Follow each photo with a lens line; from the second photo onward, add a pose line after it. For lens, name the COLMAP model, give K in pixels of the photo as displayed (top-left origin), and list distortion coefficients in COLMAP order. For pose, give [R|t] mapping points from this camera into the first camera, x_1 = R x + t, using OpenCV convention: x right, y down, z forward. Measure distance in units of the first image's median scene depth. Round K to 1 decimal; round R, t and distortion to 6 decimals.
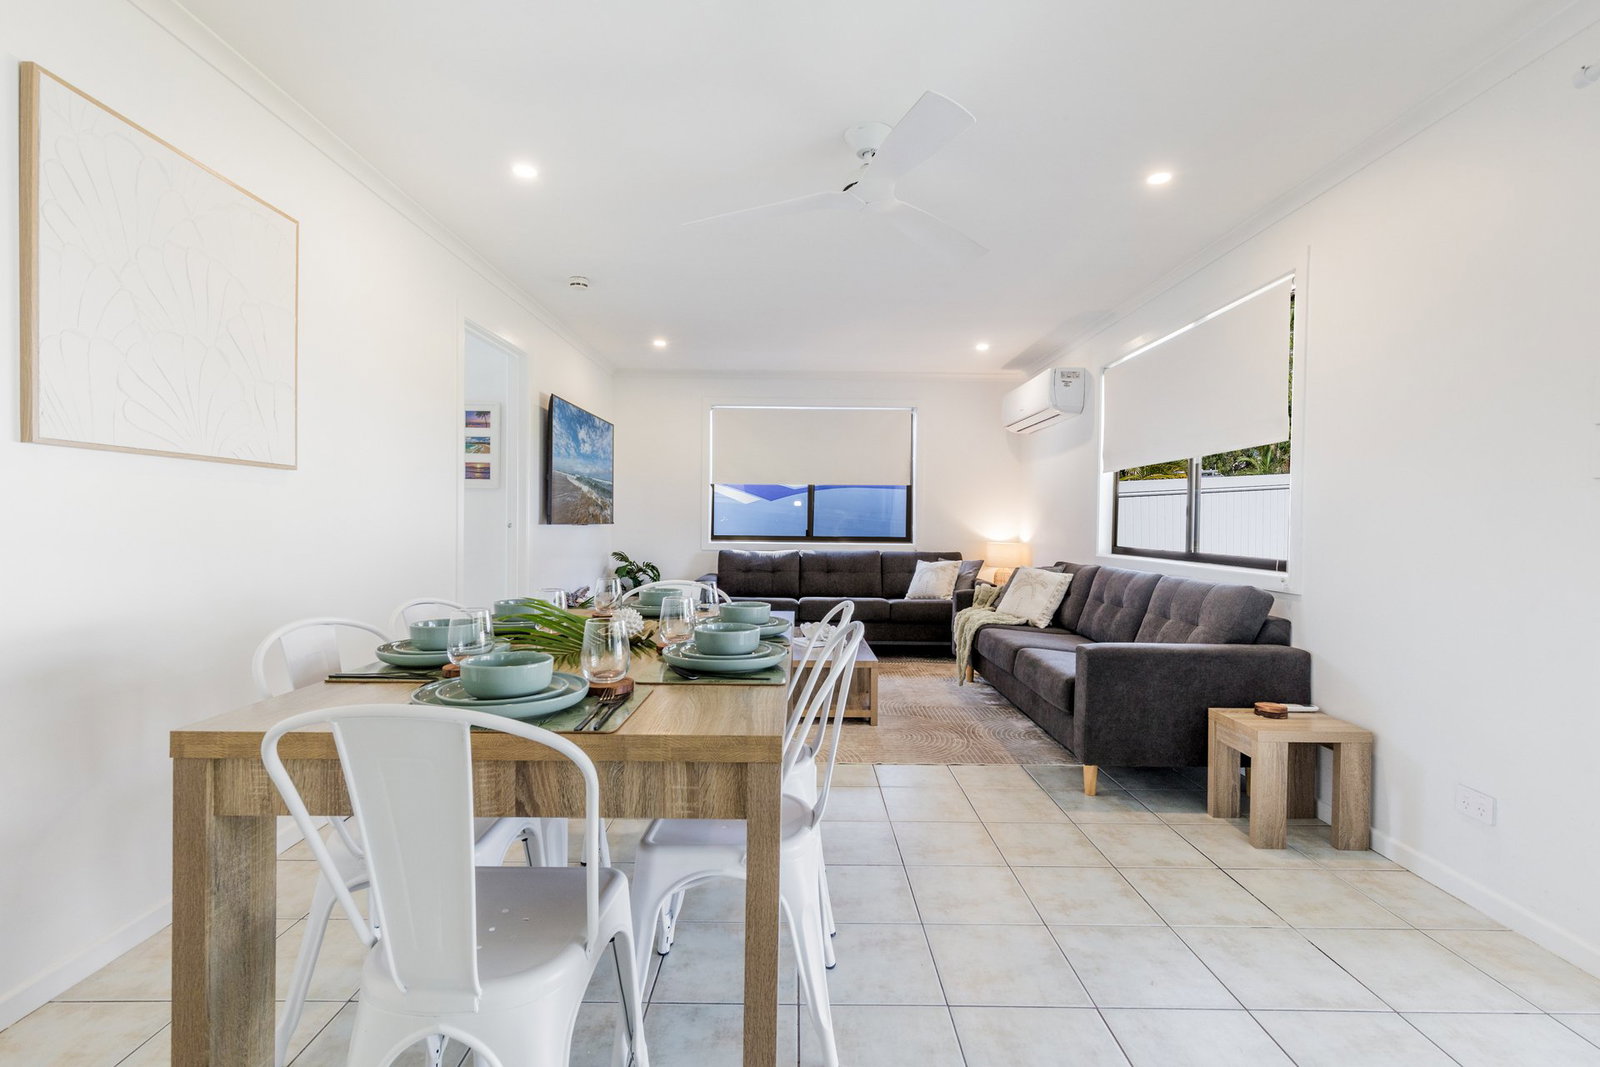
lens RADIAL K [[720.5, 0, 859.7], [0, 720.5, 612.3], [0, 0, 1]] dist [0.007664, -0.000458]
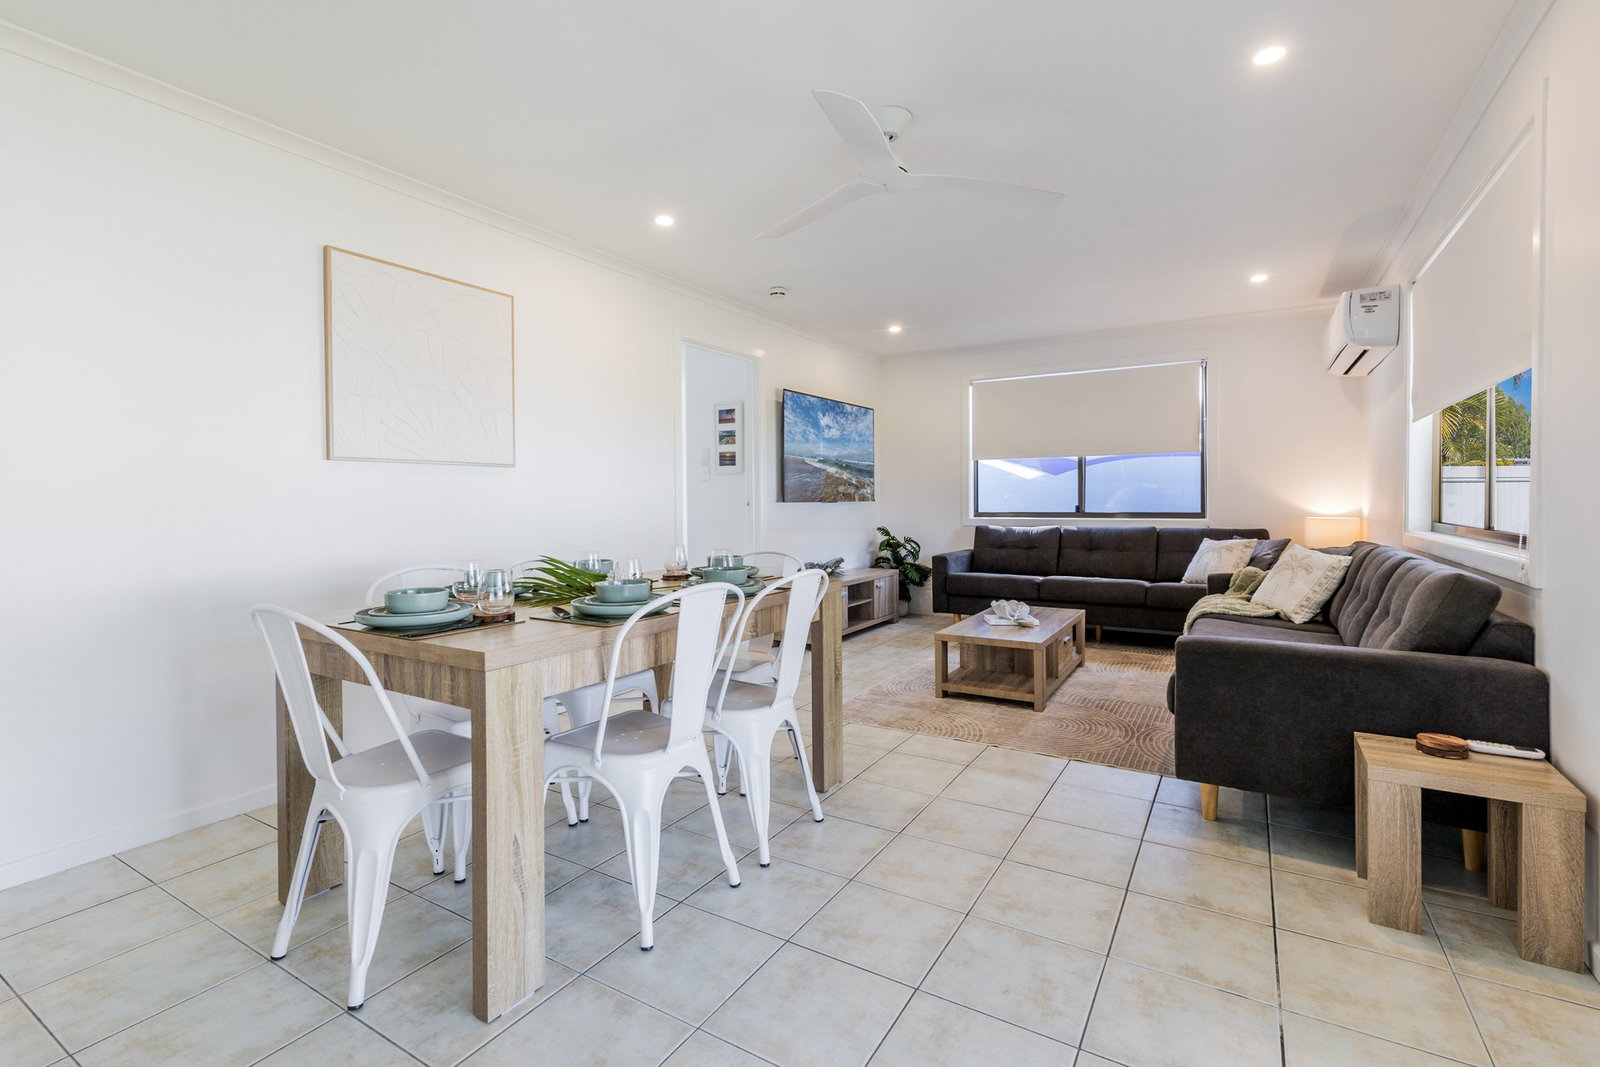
lens RADIAL K [[759.1, 0, 867.4], [0, 759.1, 602.8], [0, 0, 1]] dist [0.005038, 0.000049]
pose [[0.851923, 0.054273, -0.520847, 0.325196], [-0.048070, 0.998520, 0.025422, 0.001110], [0.521456, 0.003379, 0.853271, 0.035821]]
